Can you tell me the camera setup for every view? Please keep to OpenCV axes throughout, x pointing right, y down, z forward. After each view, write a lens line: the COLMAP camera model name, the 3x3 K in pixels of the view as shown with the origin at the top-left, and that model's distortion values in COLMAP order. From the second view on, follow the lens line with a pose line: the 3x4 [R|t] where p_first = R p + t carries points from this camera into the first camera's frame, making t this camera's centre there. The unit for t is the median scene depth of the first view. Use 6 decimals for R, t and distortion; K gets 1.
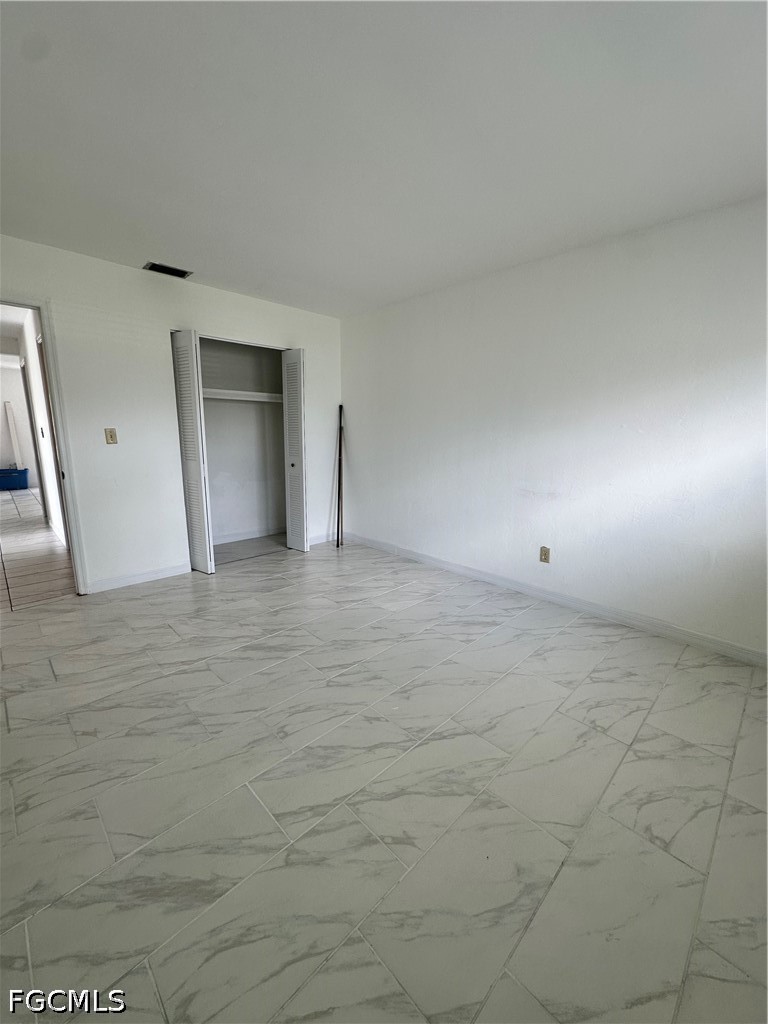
lens RADIAL K [[409.5, 0, 385.6], [0, 409.5, 512.1], [0, 0, 1]] dist [-0.004227, 0.001423]
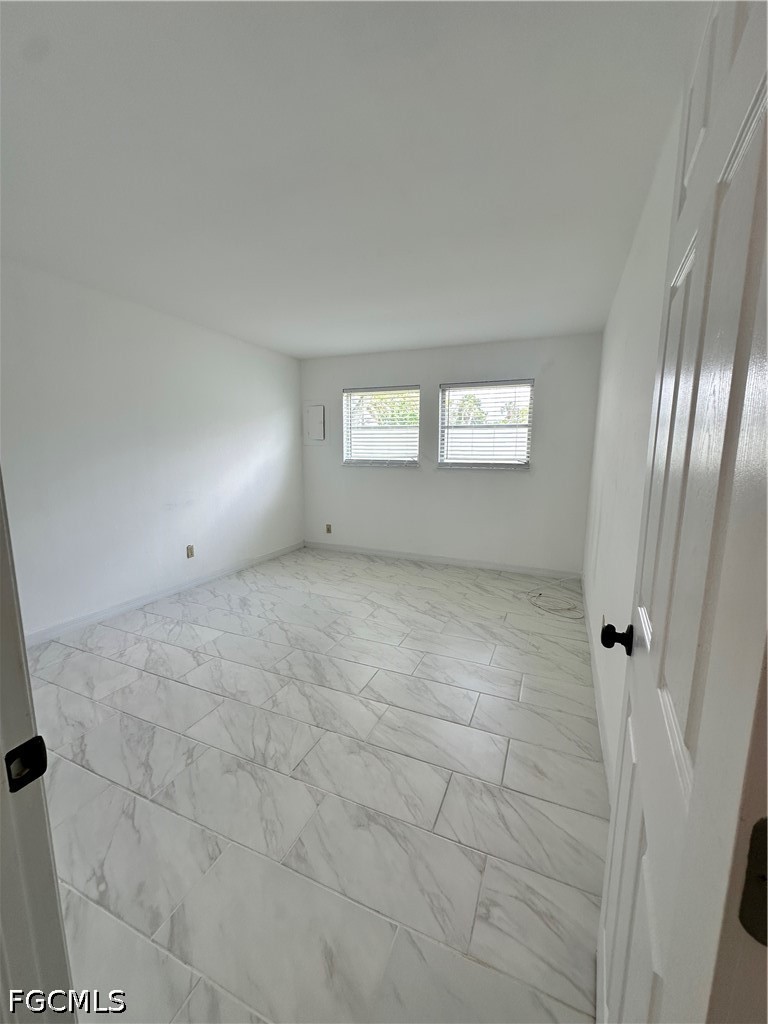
lens RADIAL K [[409.5, 0, 380.6], [0, 409.5, 514.3], [0, 0, 1]] dist [-0.004227, 0.001423]
pose [[-0.370277, -0.160168, 0.915009, -1.099806], [0.166059, 0.957743, 0.234847, -0.233377], [-0.913958, 0.238904, -0.328033, 0.988664]]
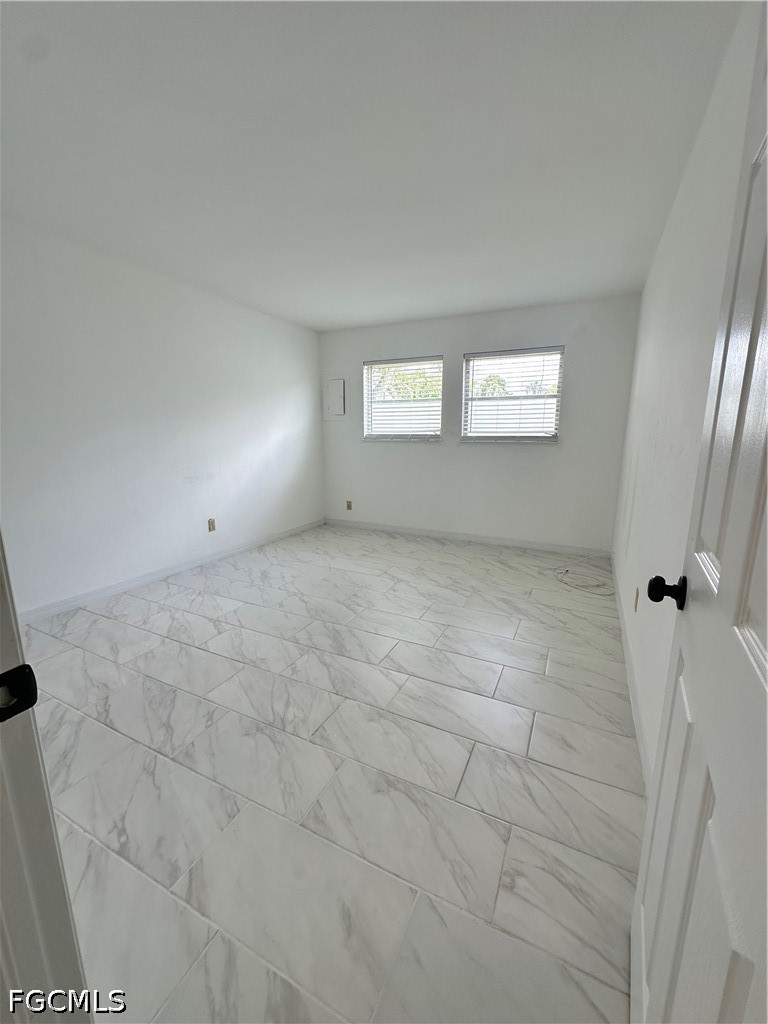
lens RADIAL K [[409.5, 0, 380.3], [0, 409.5, 514.0], [0, 0, 1]] dist [-0.004227, 0.001423]
pose [[-0.322147, -0.197118, 0.925940, -1.079121], [0.176246, 0.948495, 0.263238, -0.193535], [-0.930139, 0.247994, -0.270814, 0.987838]]
